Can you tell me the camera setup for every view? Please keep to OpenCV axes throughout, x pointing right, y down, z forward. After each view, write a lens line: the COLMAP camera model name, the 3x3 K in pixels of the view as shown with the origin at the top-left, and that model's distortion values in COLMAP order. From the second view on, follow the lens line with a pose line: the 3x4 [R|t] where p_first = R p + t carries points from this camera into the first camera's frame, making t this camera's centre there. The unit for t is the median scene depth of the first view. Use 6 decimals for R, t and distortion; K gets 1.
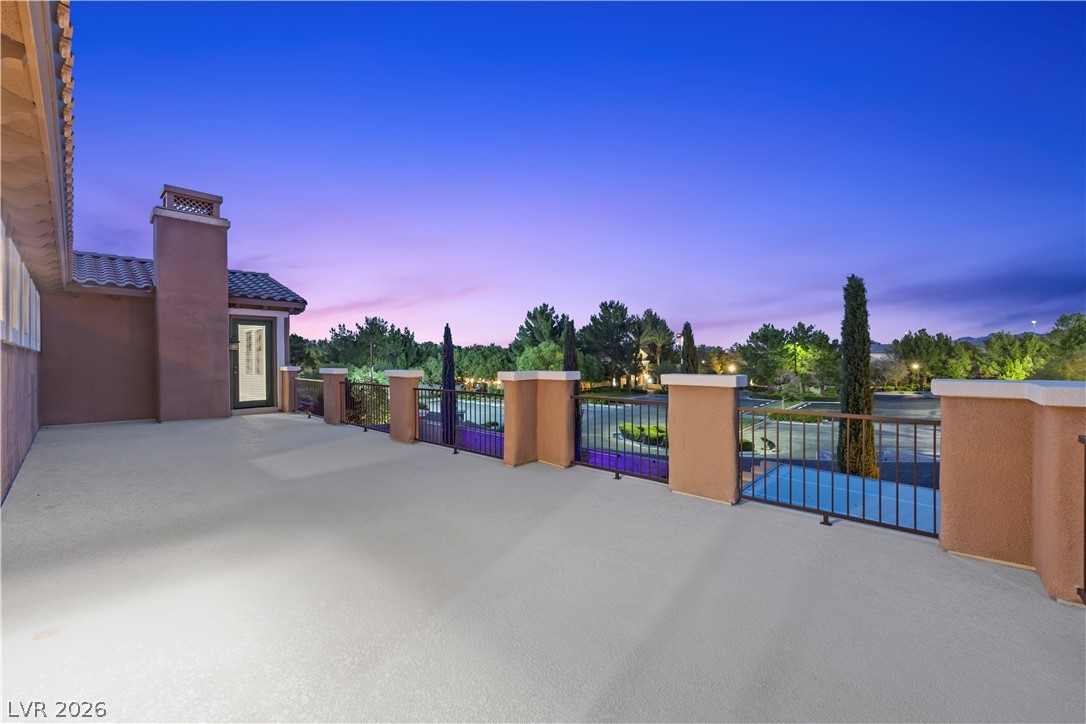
lens RADIAL K [[451.0, 0, 545.5], [0, 451.0, 354.8], [0, 0, 1]] dist [0.008211, -0.000576]
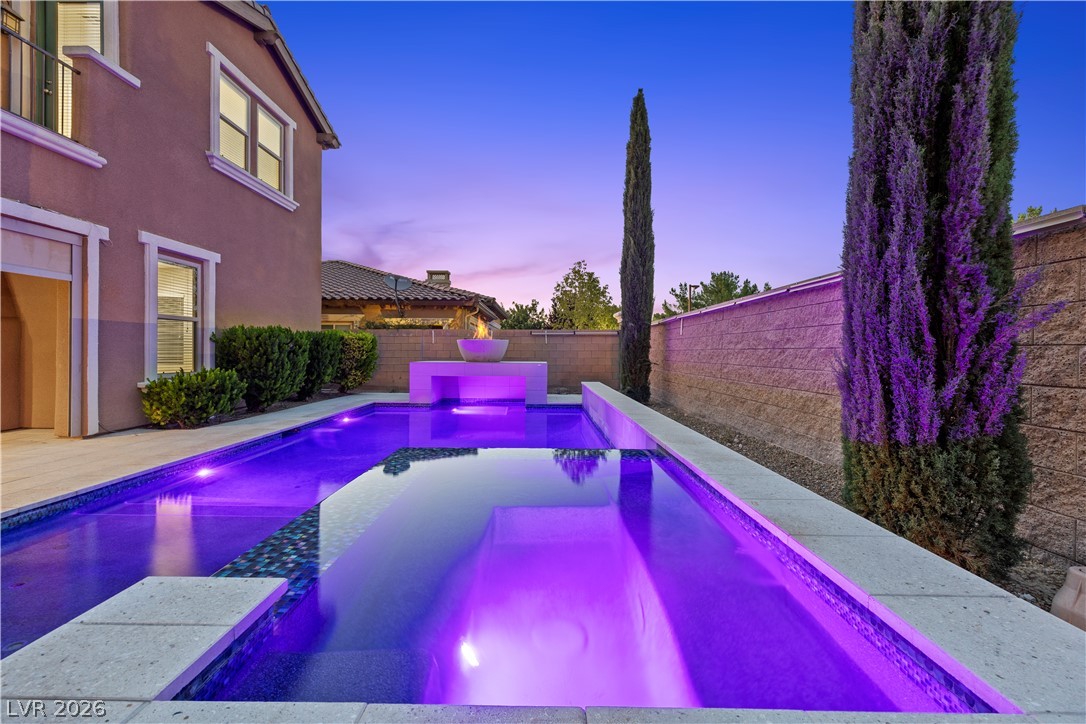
lens RADIAL K [[470.2, 0, 540.9], [0, 470.2, 356.4], [0, 0, 1]] dist [0.000089, -0.000346]
pose [[0.677321, 0.016572, -0.735501, 0.018189], [-0.010985, 0.999863, 0.012412, 0.060194], [0.735606, -0.000327, 0.677410, 0.202464]]
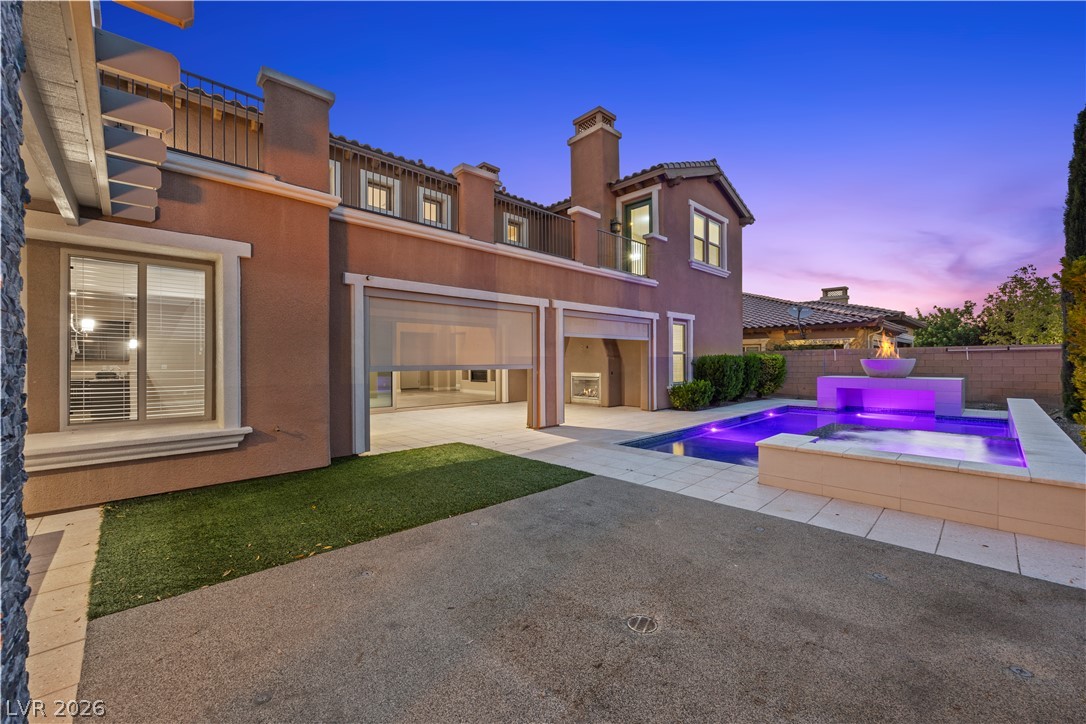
lens RADIAL K [[431.9, 0, 528.6], [0, 431.9, 363.5], [0, 0, 1]] dist [-0.000613, -0.000120]
pose [[-0.078294, 0.009368, -0.996886, 0.075783], [0.005130, 0.999946, 0.008994, 0.056129], [0.996917, -0.004410, -0.078337, 0.163144]]
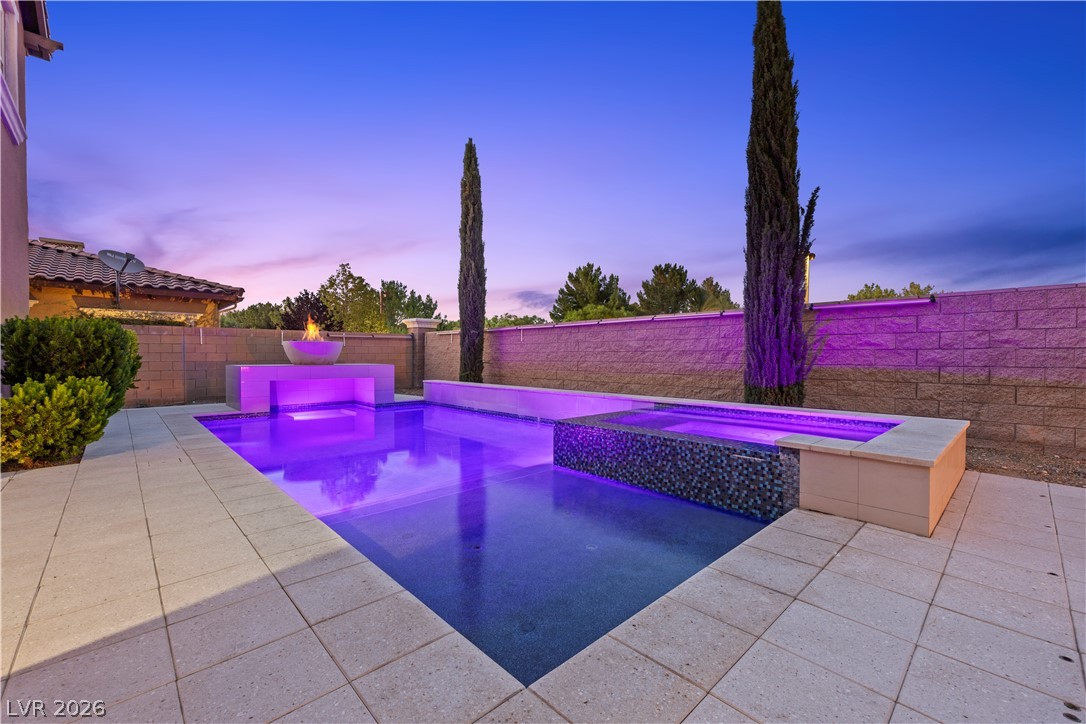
lens RADIAL K [[451.0, 0, 542.3], [0, 451.0, 366.9], [0, 0, 1]] dist [0.008211, -0.000576]
pose [[0.997680, 0.008665, -0.067523, -0.030633], [-0.007164, 0.999722, 0.022444, 0.061236], [0.067698, -0.021908, 0.997465, 0.152172]]
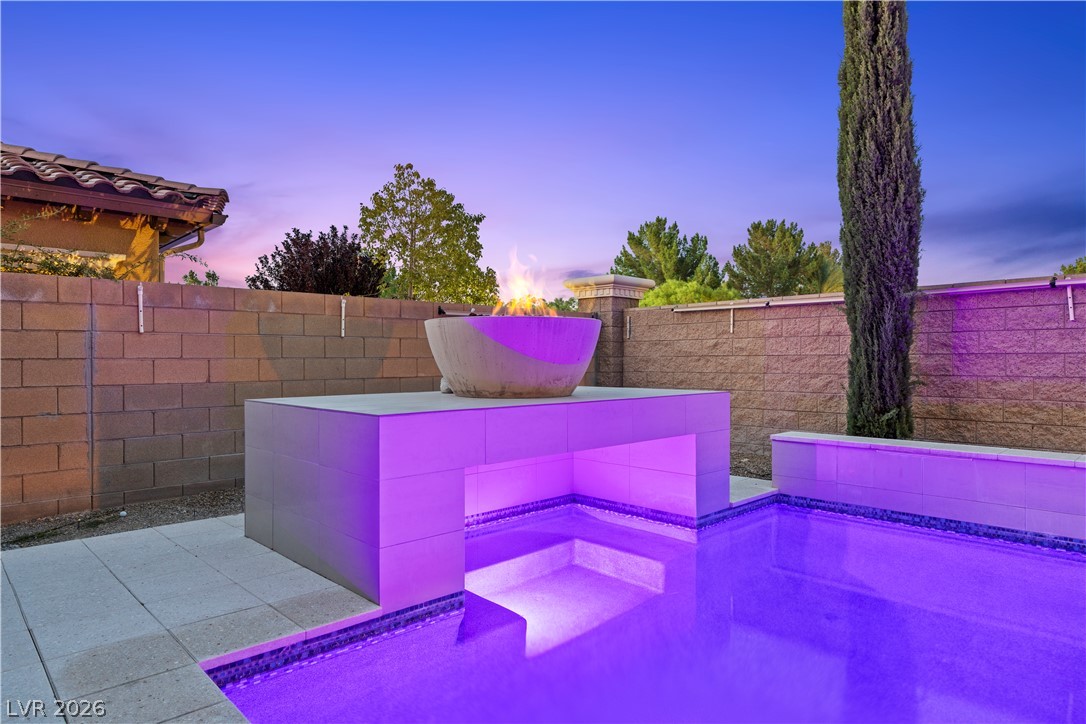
lens RADIAL K [[630.7, 0, 533.9], [0, 630.7, 364.3], [0, 0, 1]] dist [-0.004758, -0.000071]
pose [[0.998699, 0.003037, -0.050898, -0.113660], [-0.002852, 0.999989, 0.003707, 0.060975], [0.050909, -0.003557, 0.998697, 0.234261]]
